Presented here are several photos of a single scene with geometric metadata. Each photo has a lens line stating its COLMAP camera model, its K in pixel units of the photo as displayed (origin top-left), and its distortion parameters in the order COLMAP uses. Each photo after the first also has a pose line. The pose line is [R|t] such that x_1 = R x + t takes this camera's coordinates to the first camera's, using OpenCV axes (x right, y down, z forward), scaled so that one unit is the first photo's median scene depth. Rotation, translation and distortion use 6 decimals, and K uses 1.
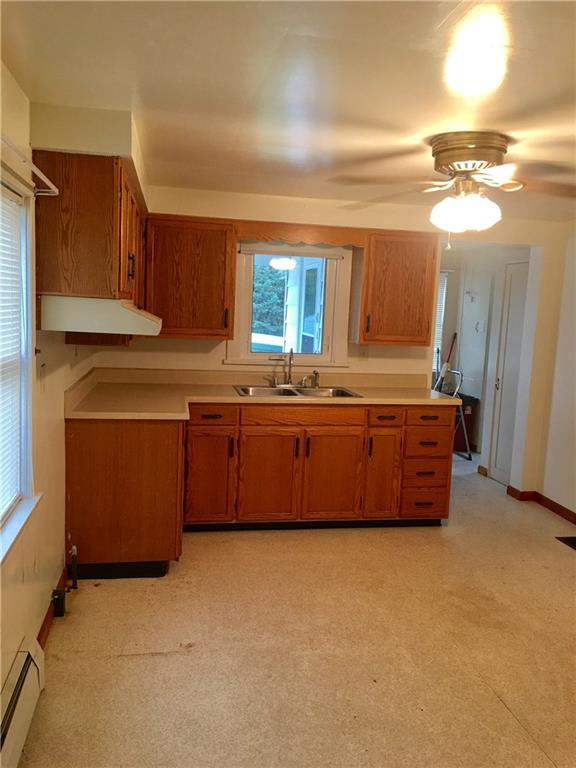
lens RADIAL K [[639.8, 0, 288.0], [0, 639.8, 384.0], [0, 0, 1]] dist [0.093200, -0.154397]
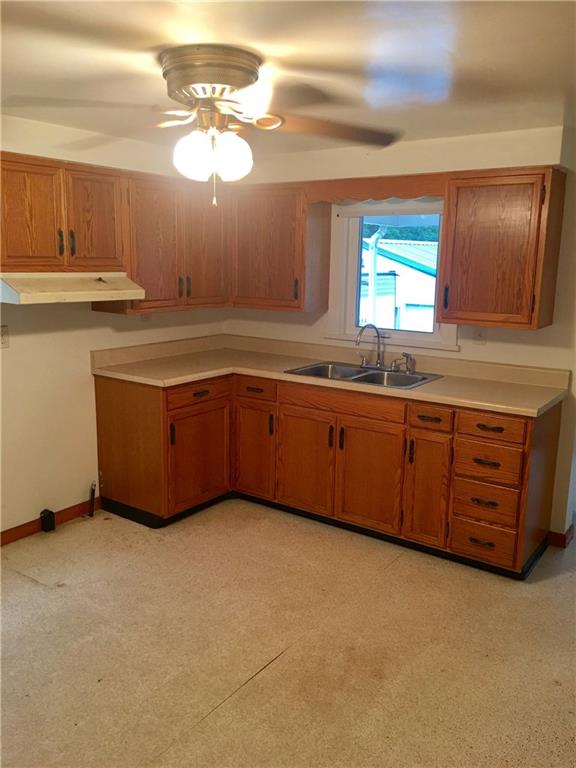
lens RADIAL K [[639.8, 0, 288.0], [0, 639.8, 384.0], [0, 0, 1]] dist [0.093200, -0.154397]
pose [[0.697363, 0.110156, -0.708202, 0.586686], [-0.073799, 0.993902, 0.081925, -0.040762], [0.712908, -0.004867, 0.701240, 0.334896]]
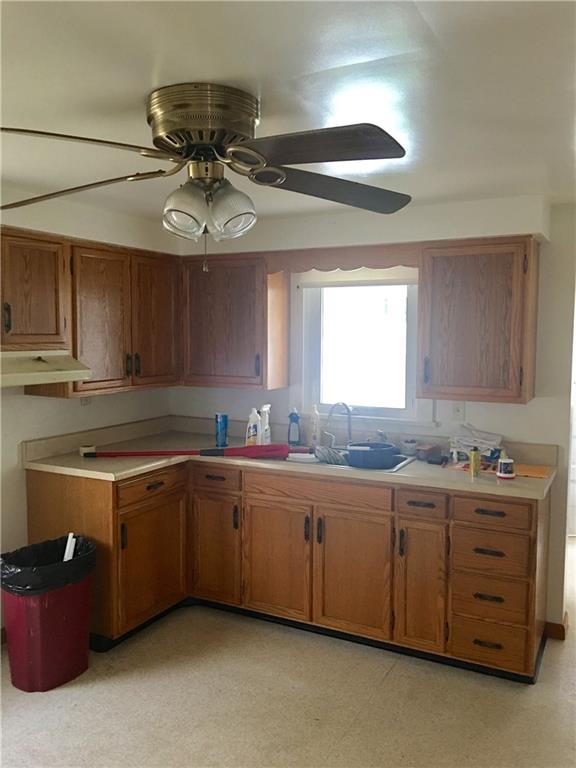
lens RADIAL K [[639.8, 0, 288.0], [0, 639.8, 384.0], [0, 0, 1]] dist [0.093200, -0.154397]
pose [[0.785969, 0.010300, -0.618180, 0.477175], [-0.045476, 0.998116, -0.041188, -0.043819], [0.616591, 0.060484, 0.784957, 0.354155]]
